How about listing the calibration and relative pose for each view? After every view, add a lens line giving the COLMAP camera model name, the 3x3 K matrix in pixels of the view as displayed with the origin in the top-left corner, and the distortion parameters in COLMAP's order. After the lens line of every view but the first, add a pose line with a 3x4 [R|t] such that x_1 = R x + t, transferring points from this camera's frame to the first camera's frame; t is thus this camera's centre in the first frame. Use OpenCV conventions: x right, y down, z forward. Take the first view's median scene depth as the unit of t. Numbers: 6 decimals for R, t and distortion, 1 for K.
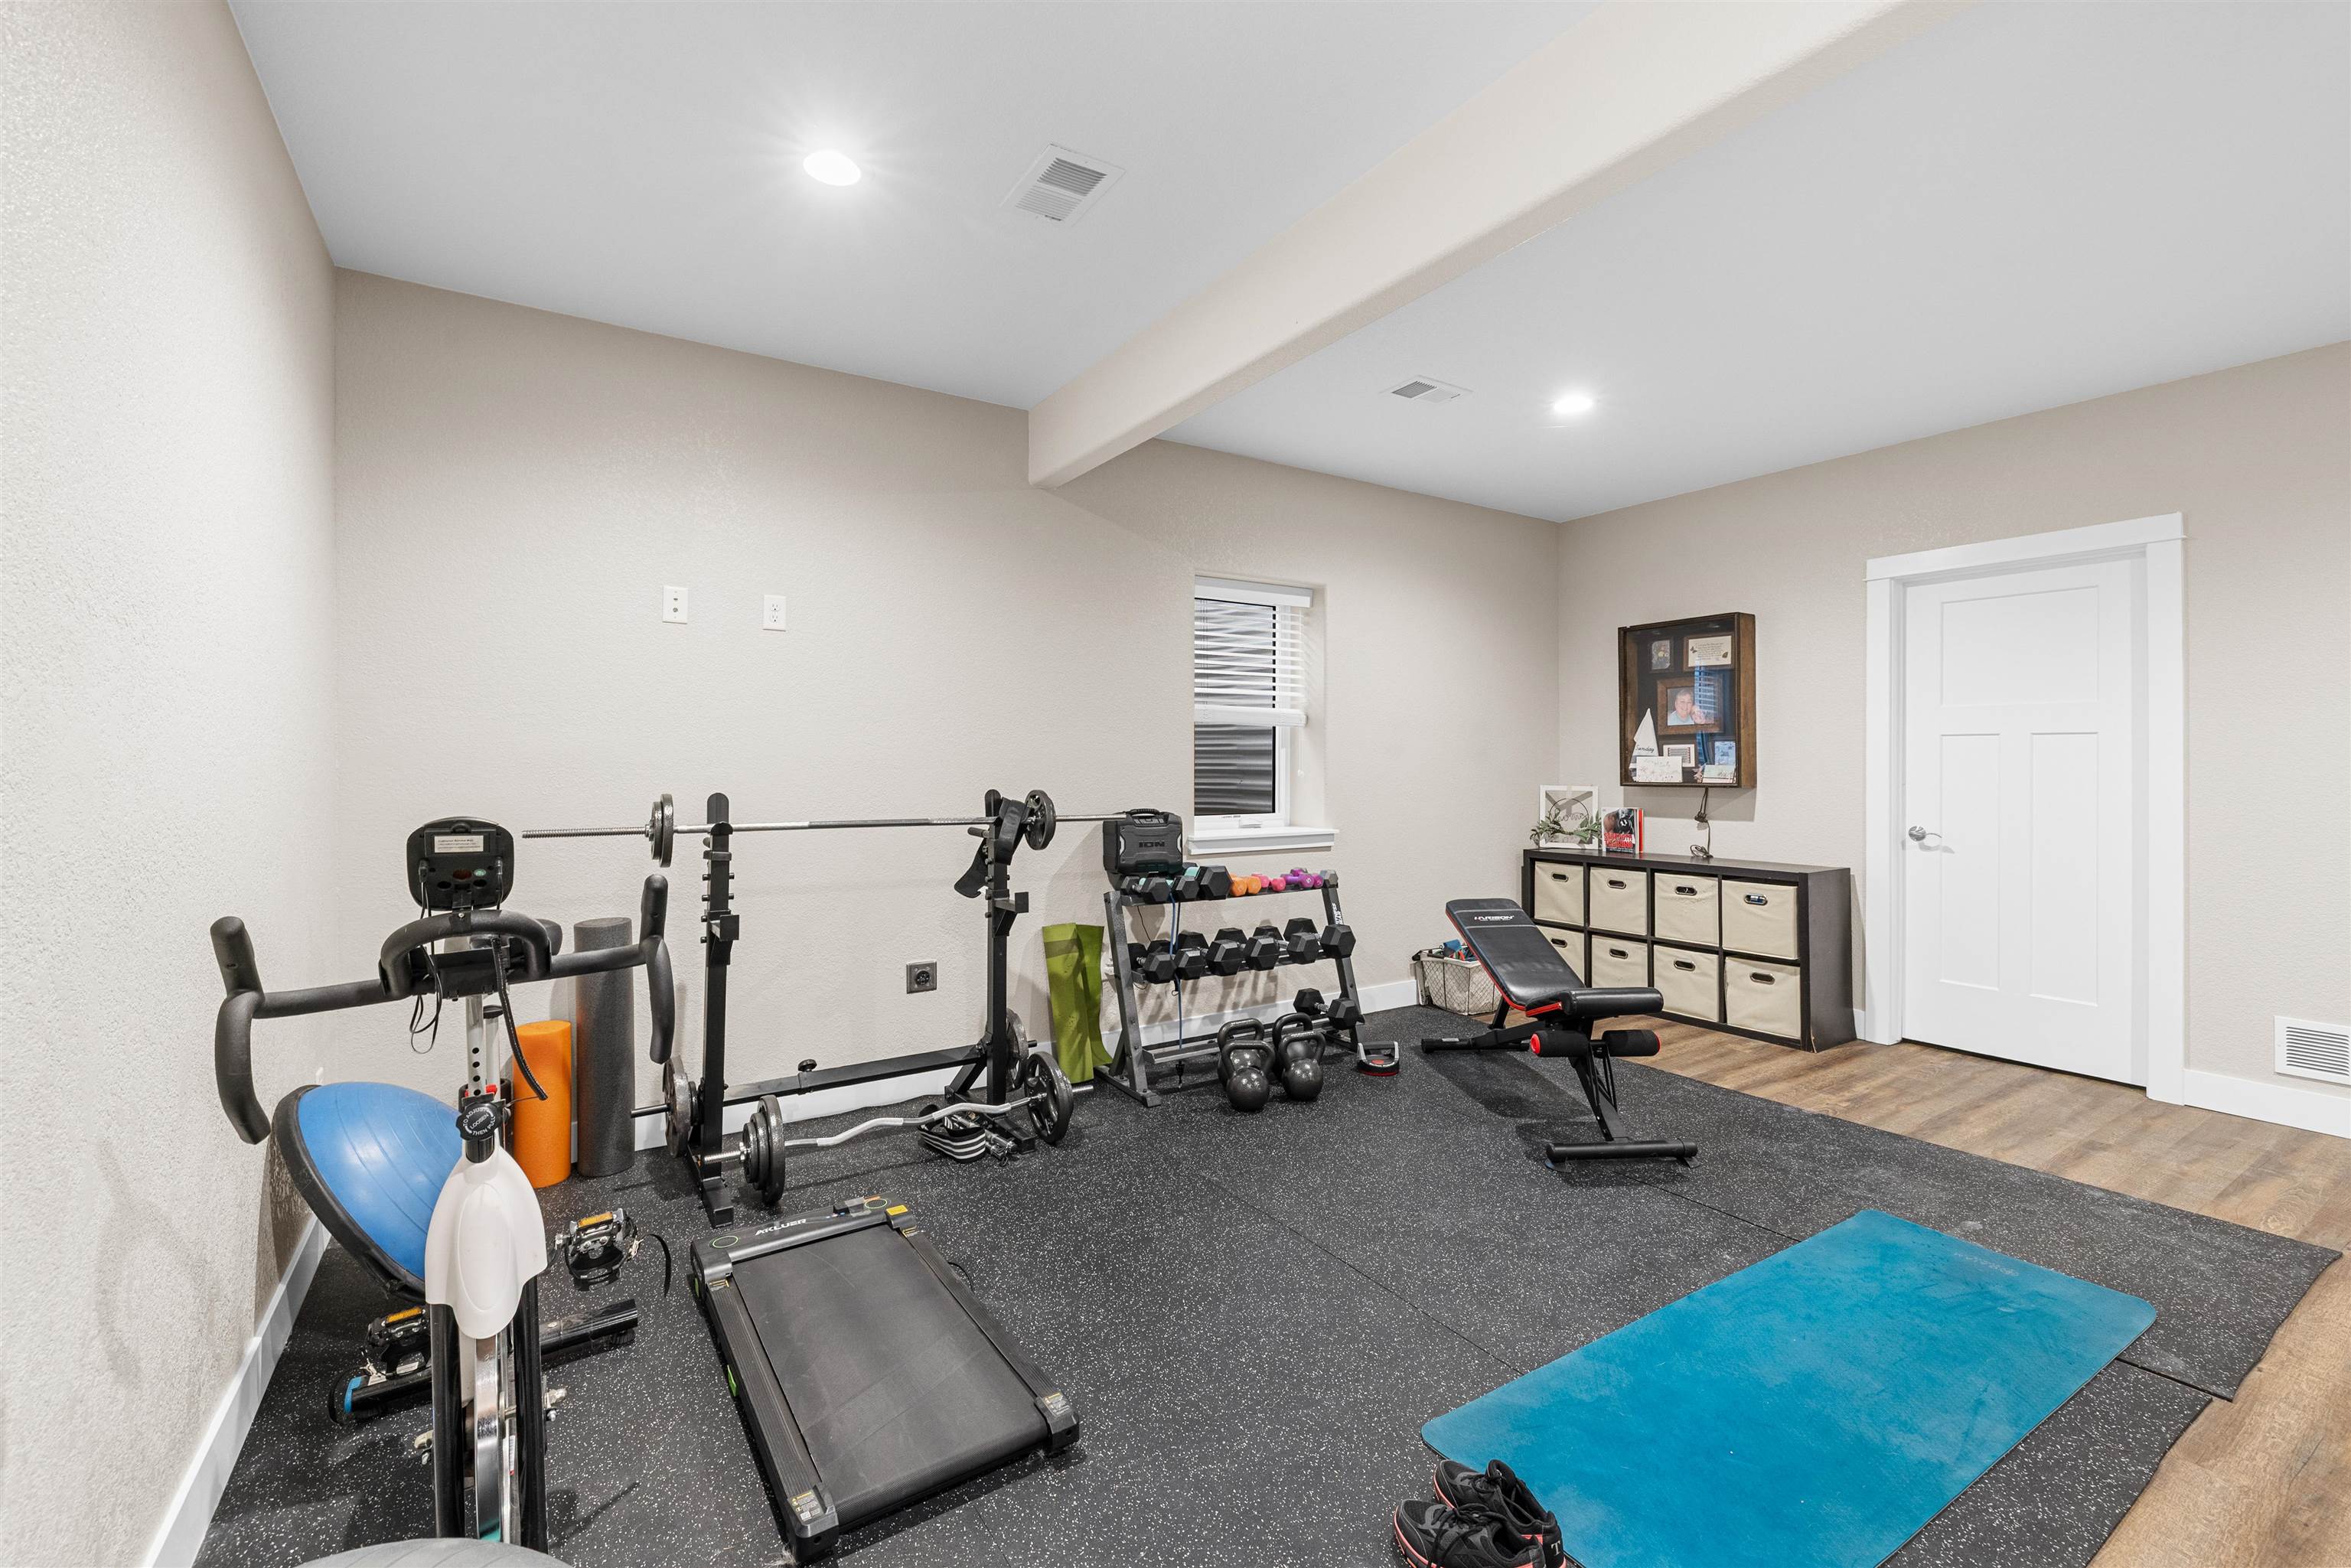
lens RADIAL K [[985.6, 0, 1168.5], [0, 985.6, 764.6], [0, 0, 1]] dist [-0.001830, 0.000312]
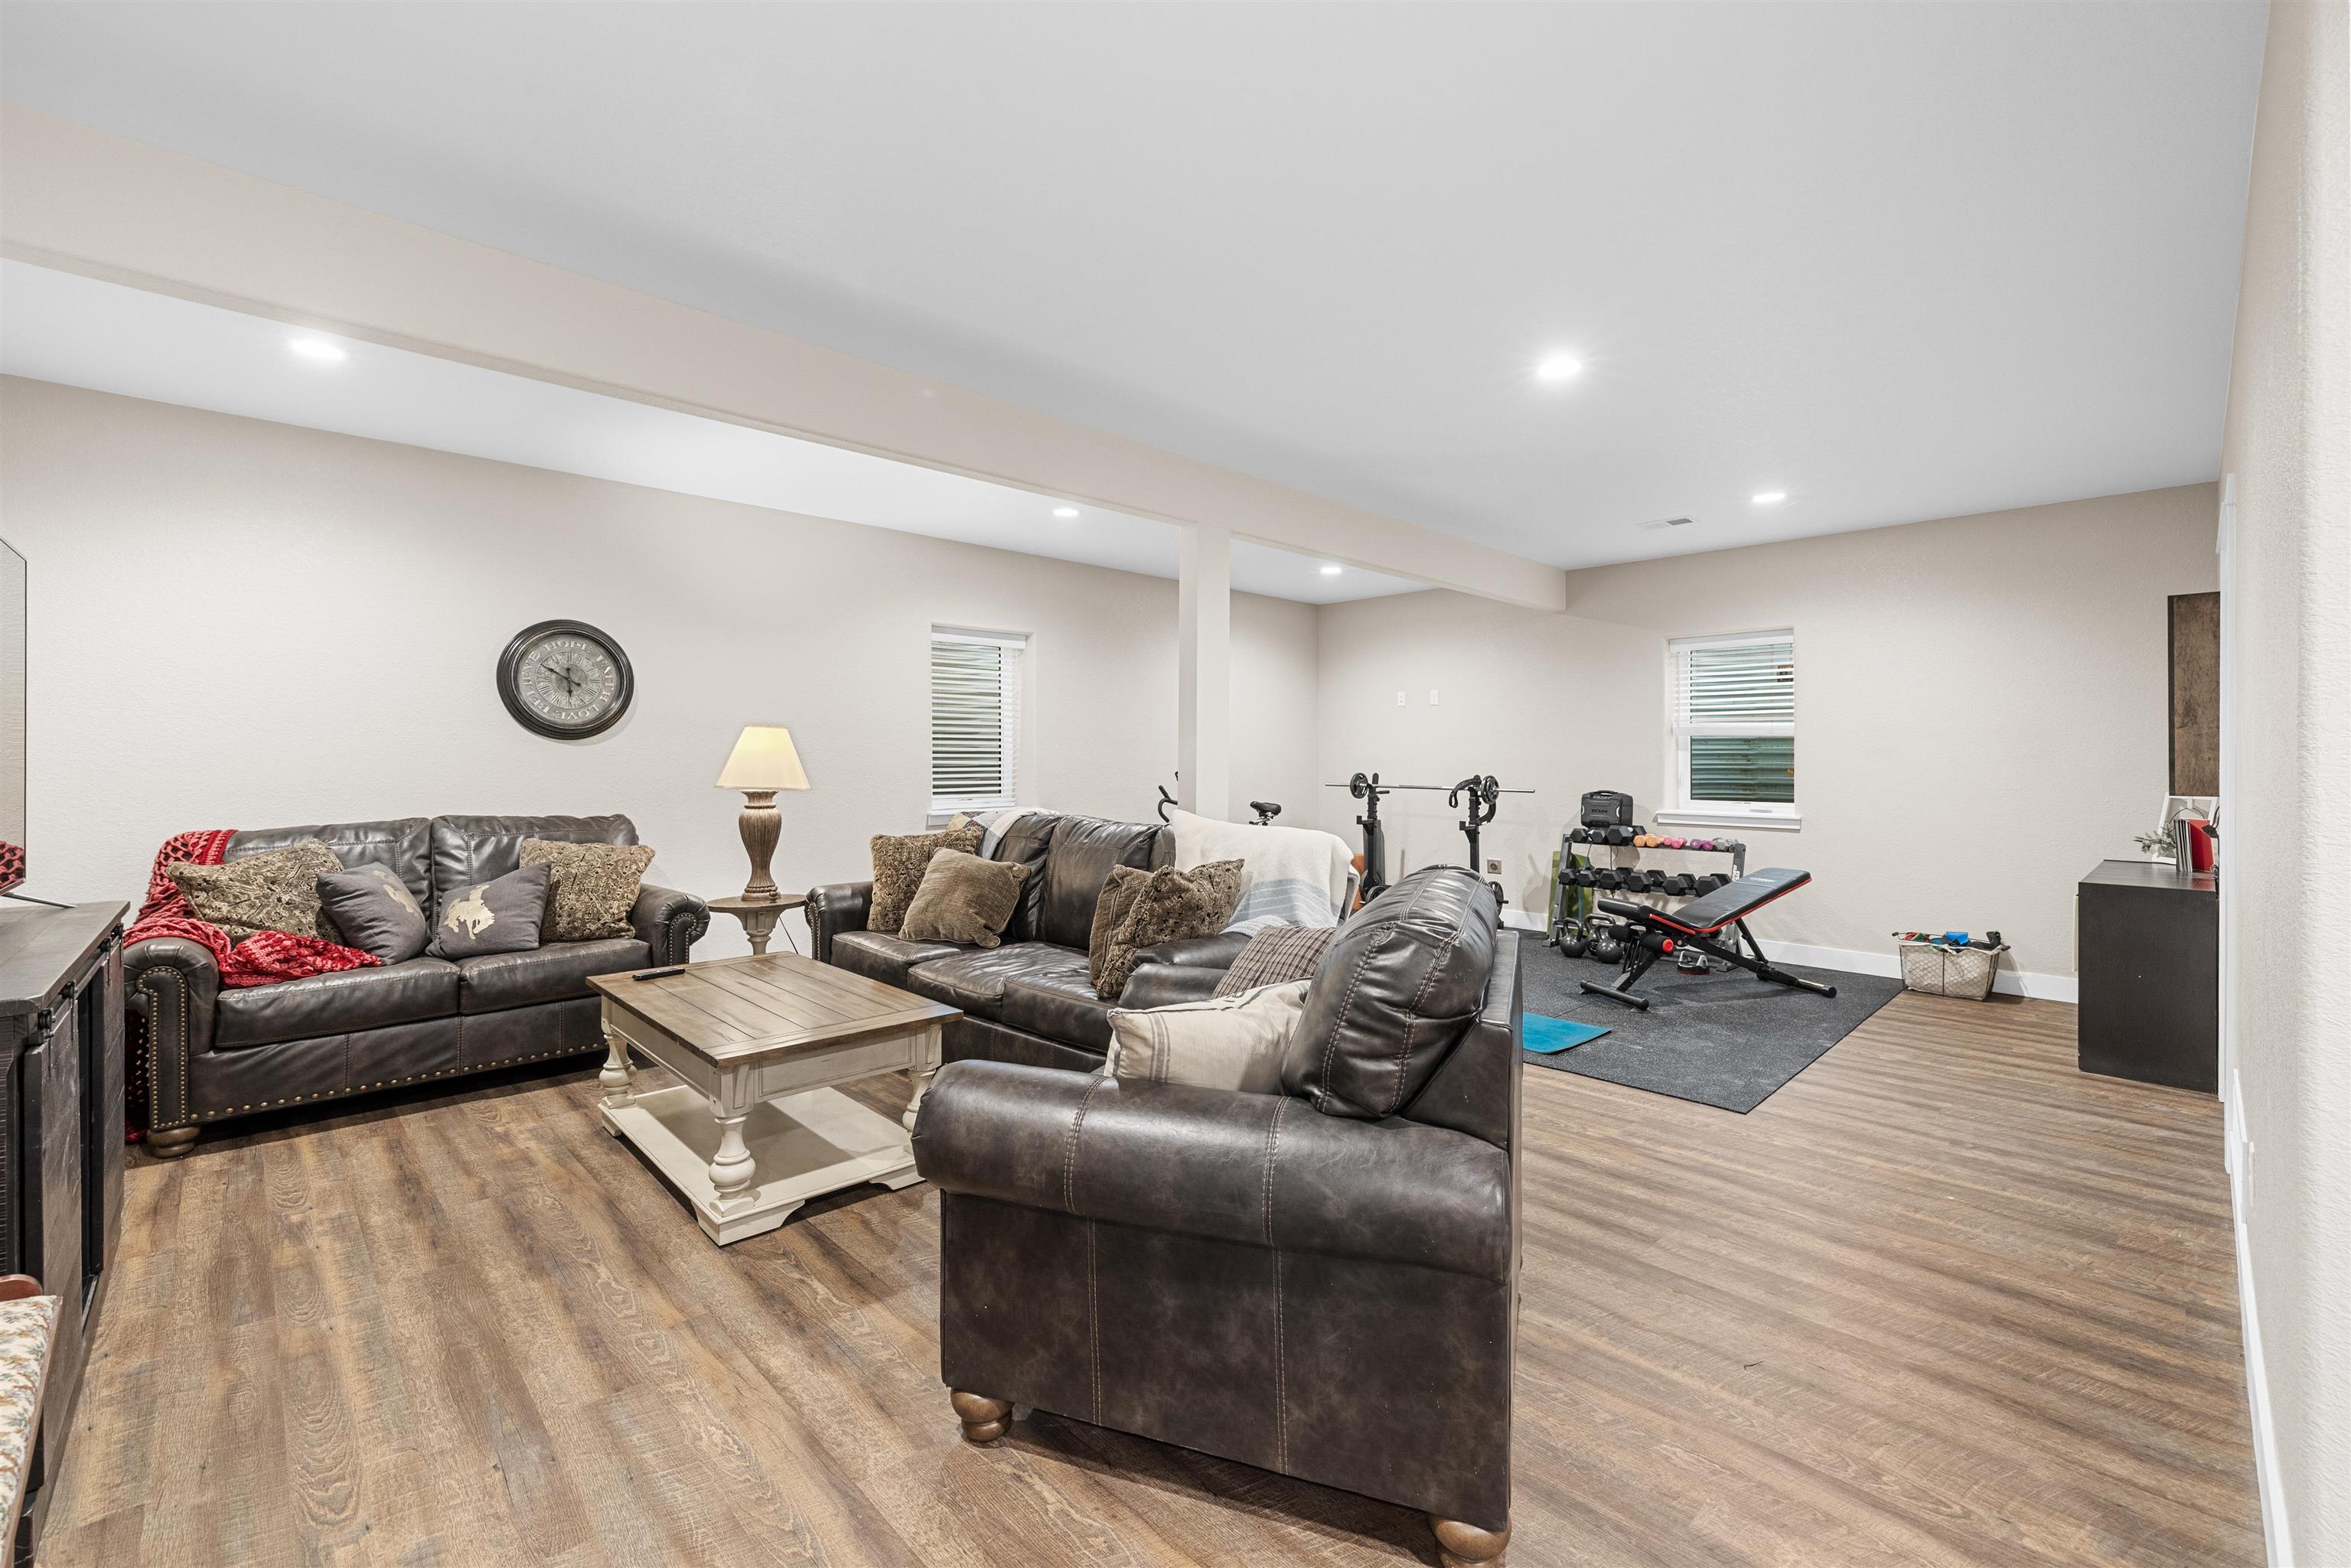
lens RADIAL K [[985.6, 0, 1170.9], [0, 985.6, 753.1], [0, 0, 1]] dist [-0.001830, 0.000312]
pose [[0.187413, -0.005143, -0.982268, 1.632782], [-0.005713, 0.999964, -0.006326, -0.003833], [0.982265, 0.006797, 0.187377, -0.050760]]
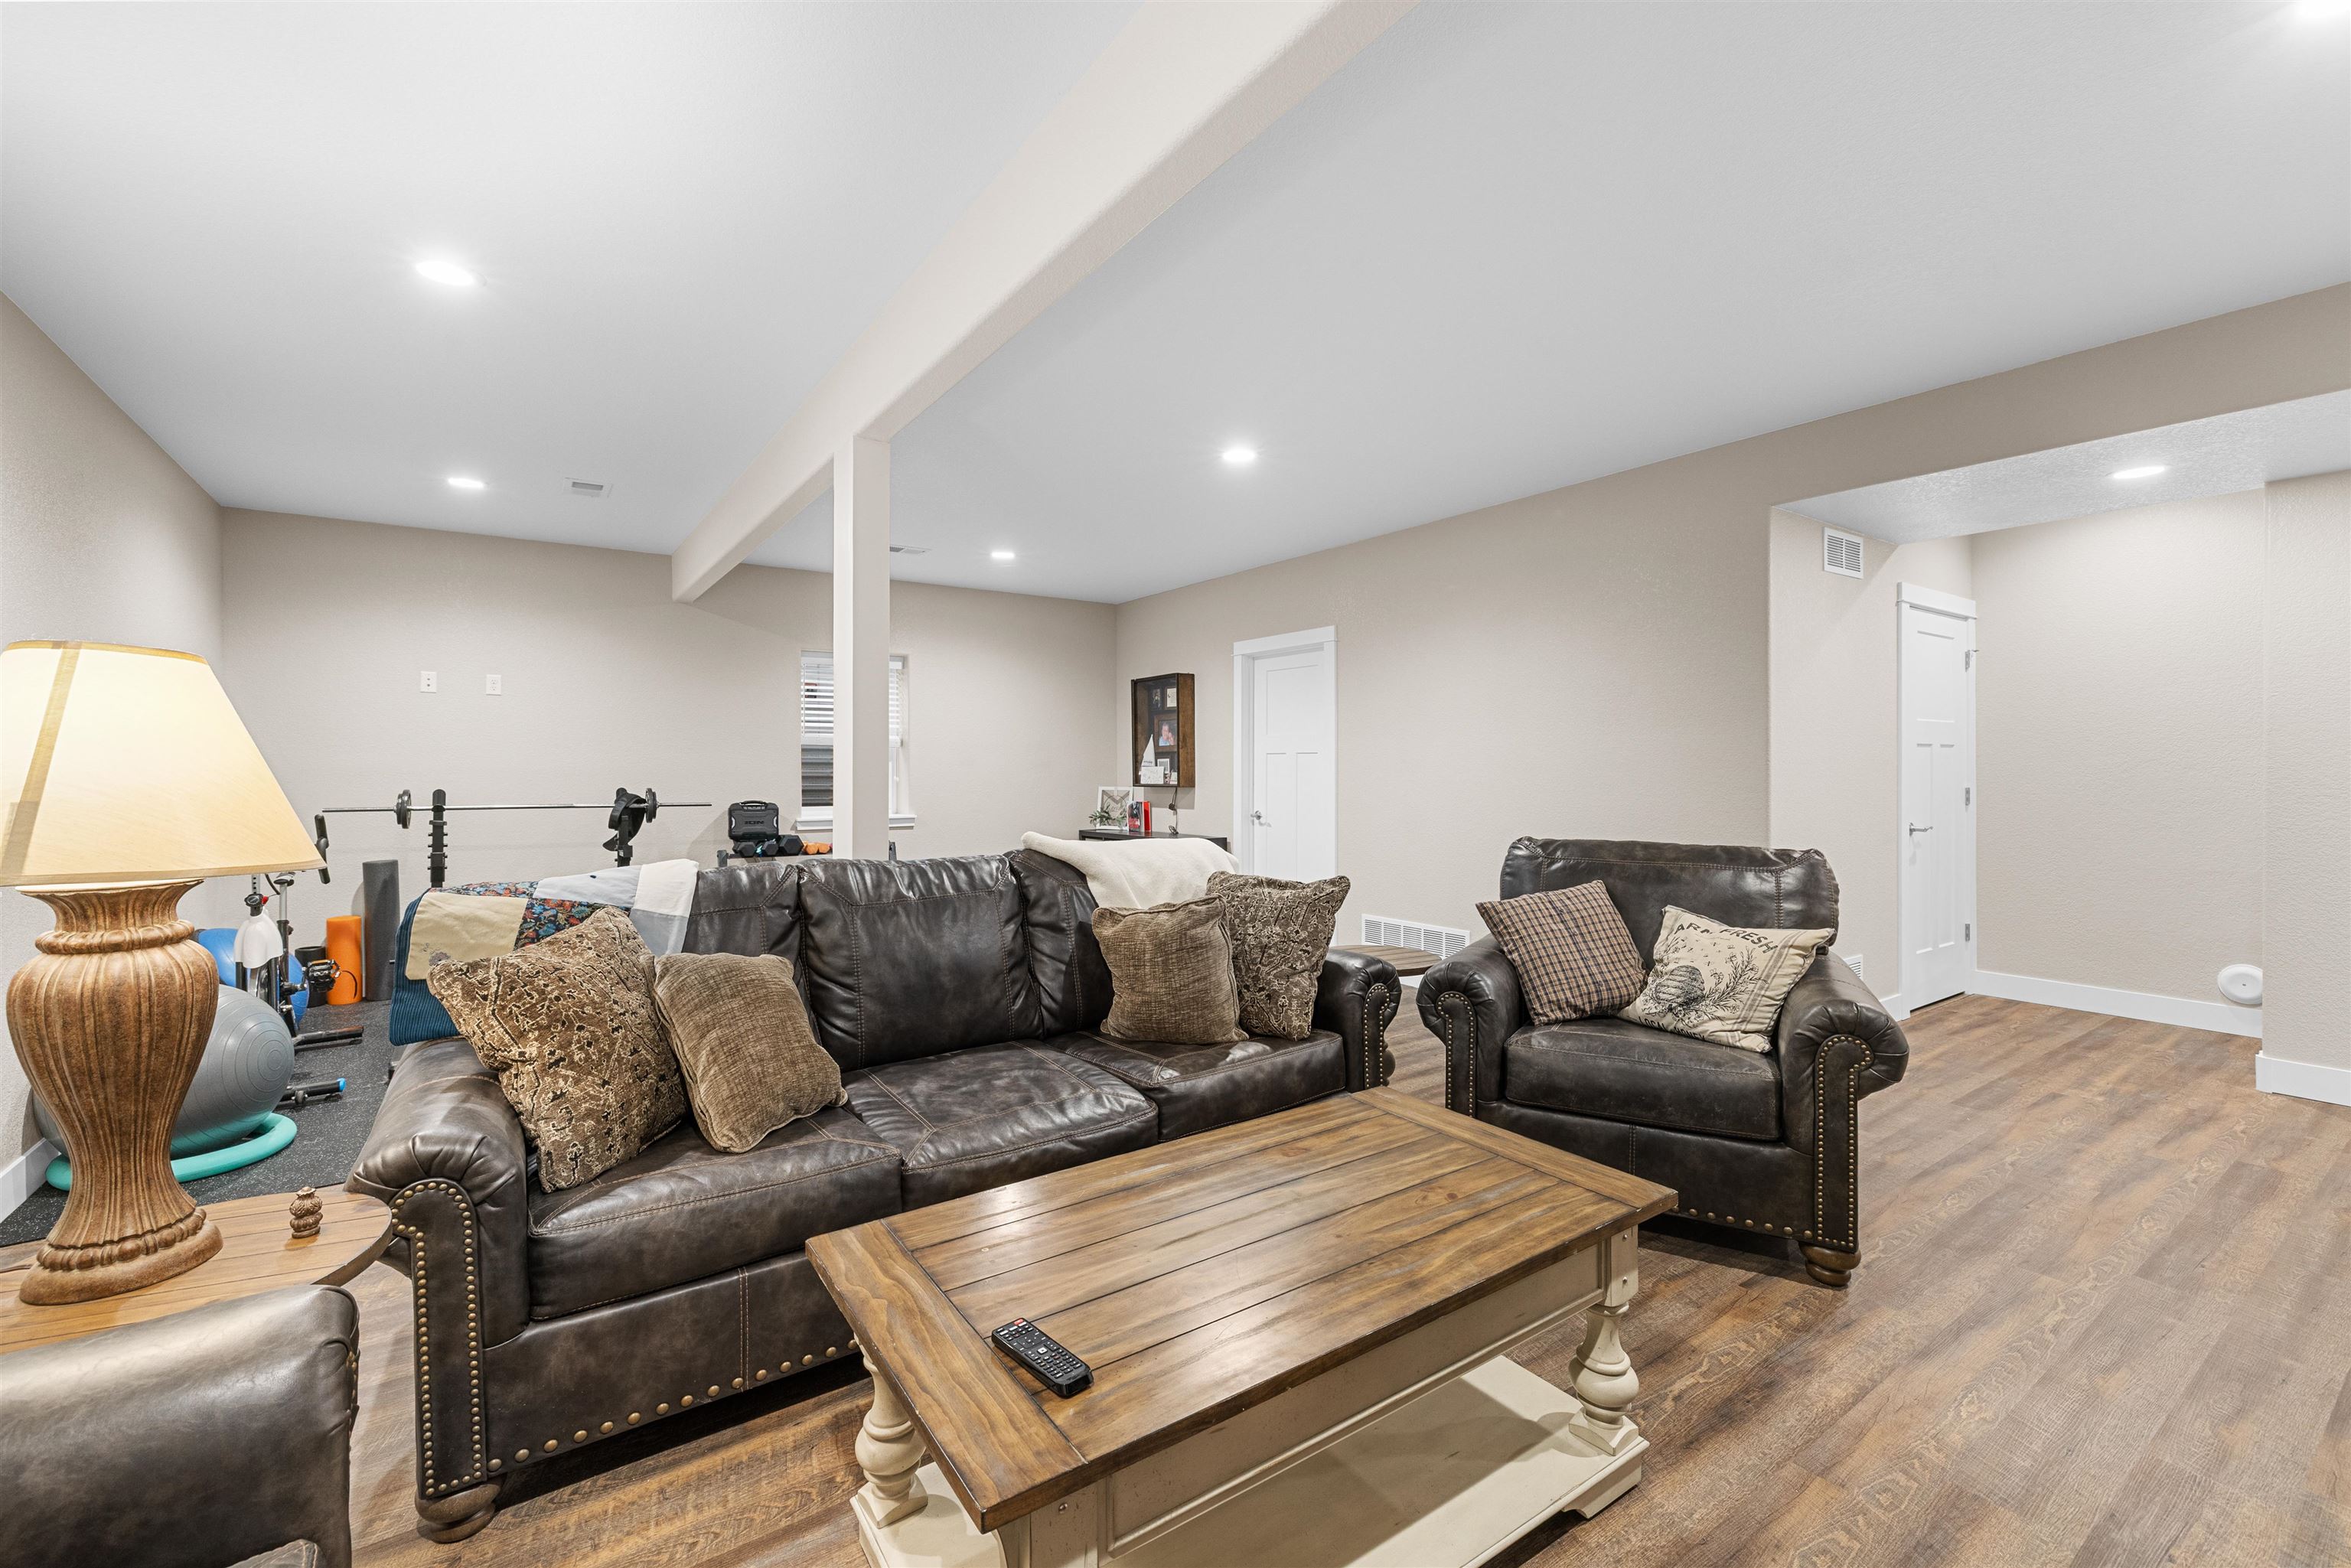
lens RADIAL K [[985.6, 0, 1170.3], [0, 985.6, 765.8], [0, 0, 1]] dist [-0.001830, 0.000312]
pose [[0.999503, -0.001968, 0.031470, 0.663880], [0.002166, 0.999978, -0.006263, -0.000175], [-0.031457, 0.006328, 0.999485, -0.688995]]
